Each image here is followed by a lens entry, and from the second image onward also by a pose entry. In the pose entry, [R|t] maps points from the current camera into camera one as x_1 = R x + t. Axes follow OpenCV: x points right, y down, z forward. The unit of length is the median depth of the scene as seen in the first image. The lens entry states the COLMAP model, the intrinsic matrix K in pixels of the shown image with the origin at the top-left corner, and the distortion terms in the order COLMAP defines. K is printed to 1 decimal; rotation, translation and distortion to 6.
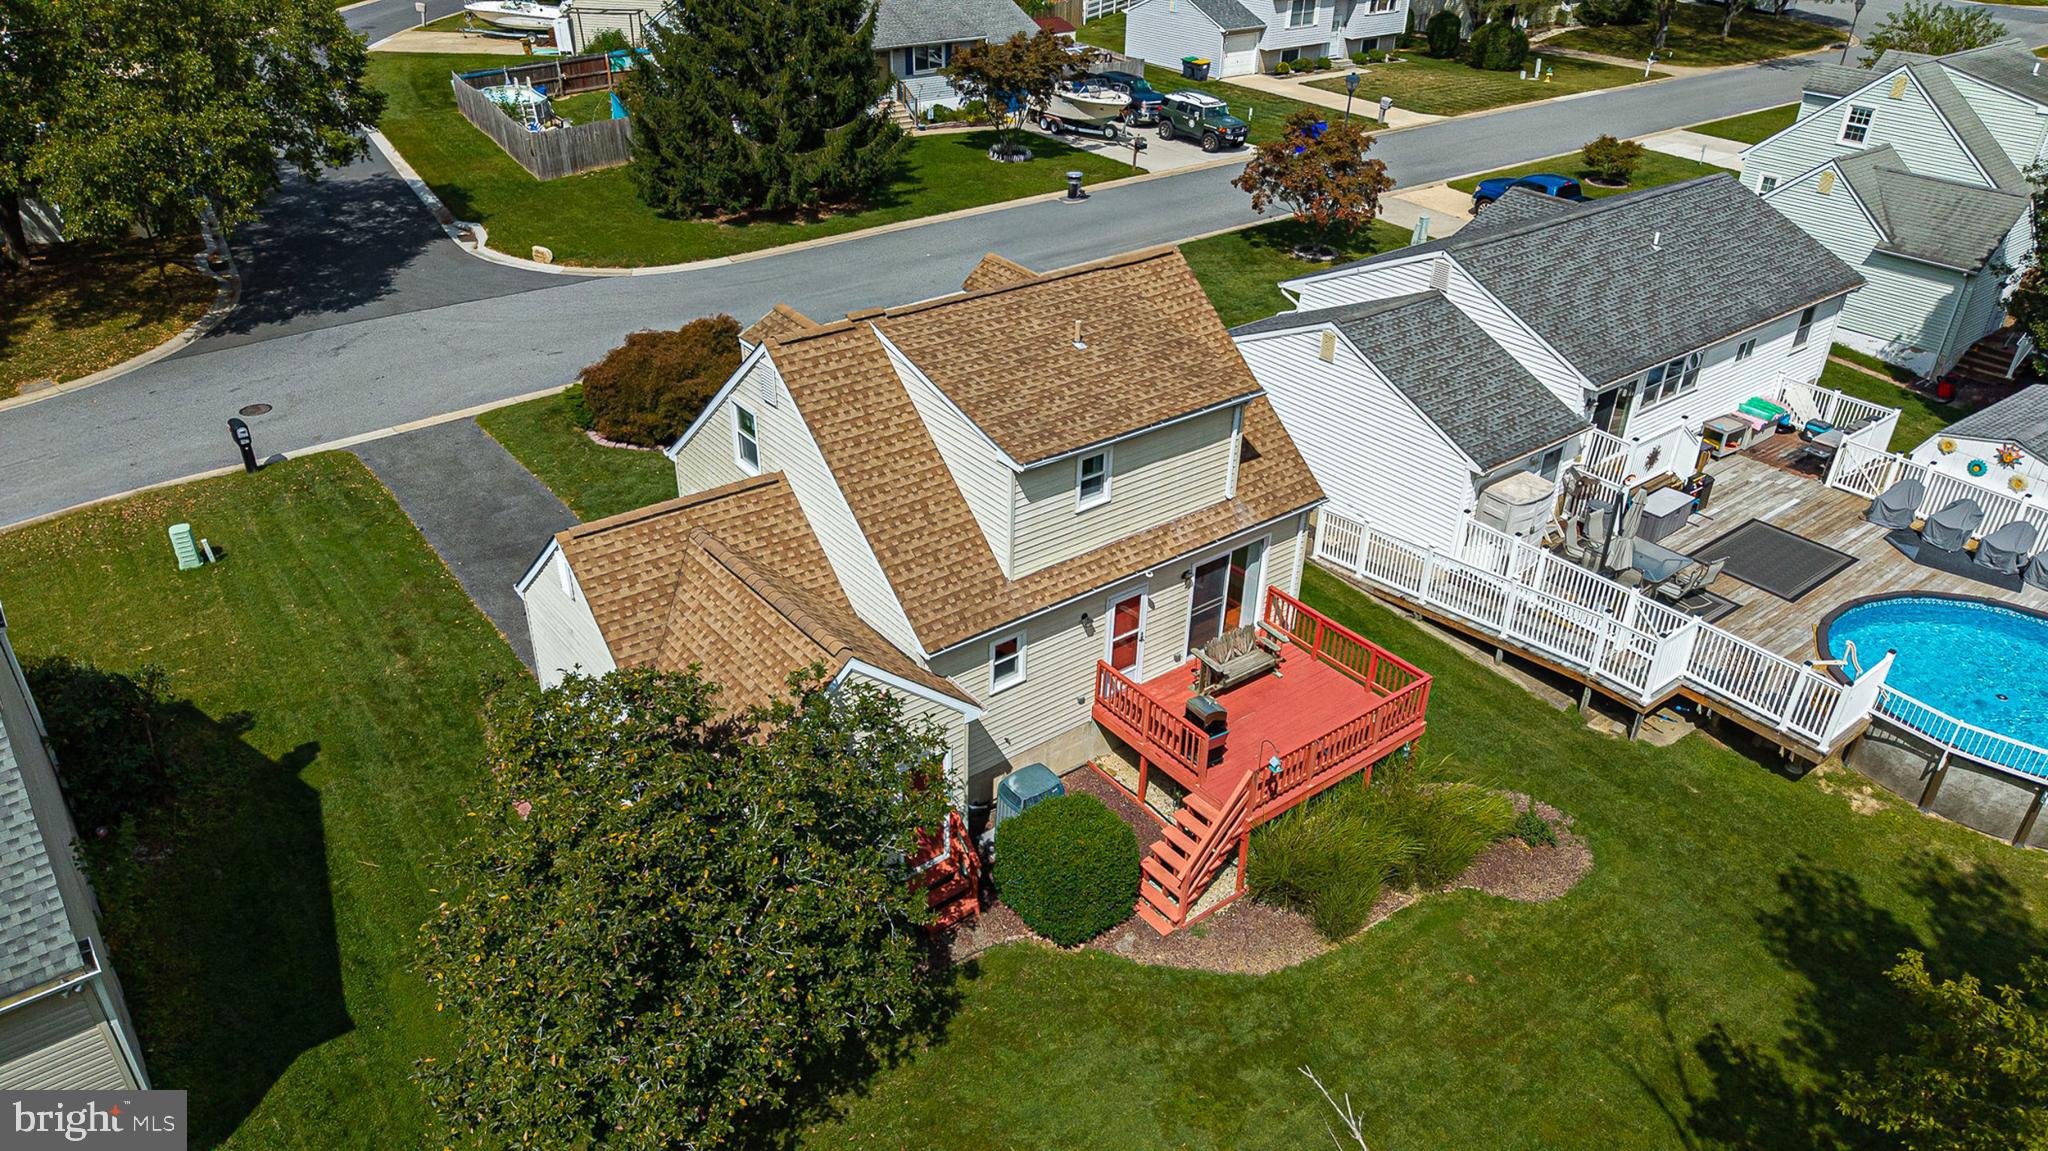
lens RADIAL K [[1344.3, 0, 1024.0], [0, 1344.3, 575.5], [0, 0, 1]] dist [0.025665, -0.025264]
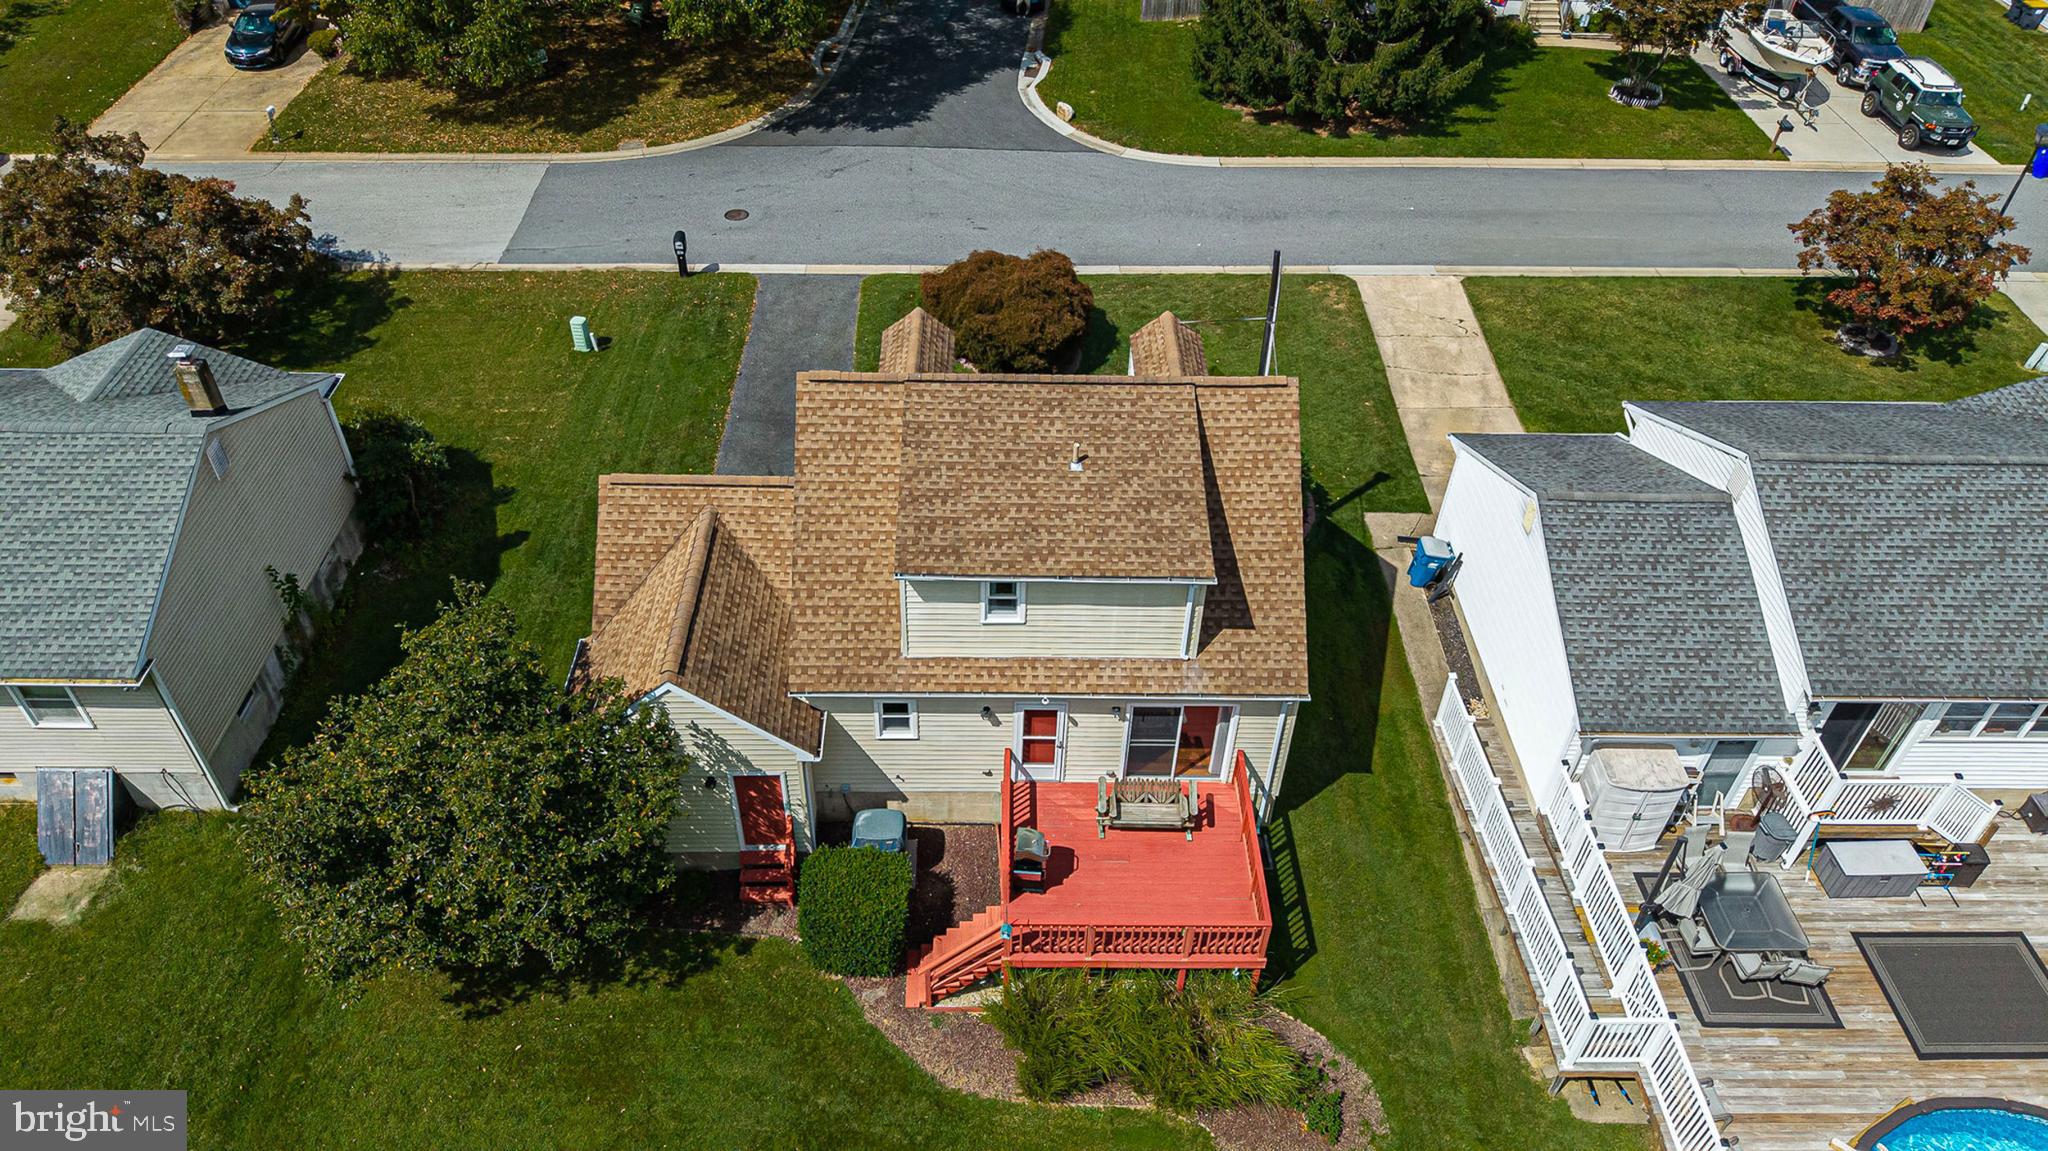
lens RADIAL K [[1367.1, 0, 1024.5], [0, 1367.1, 565.3], [0, 0, 1]] dist [0.025297, -0.028672]
pose [[0.801279, 0.392871, -0.451226, 0.326065], [-0.313306, 0.918047, 0.242958, -0.220145], [0.509698, -0.053305, 0.858701, 0.060841]]
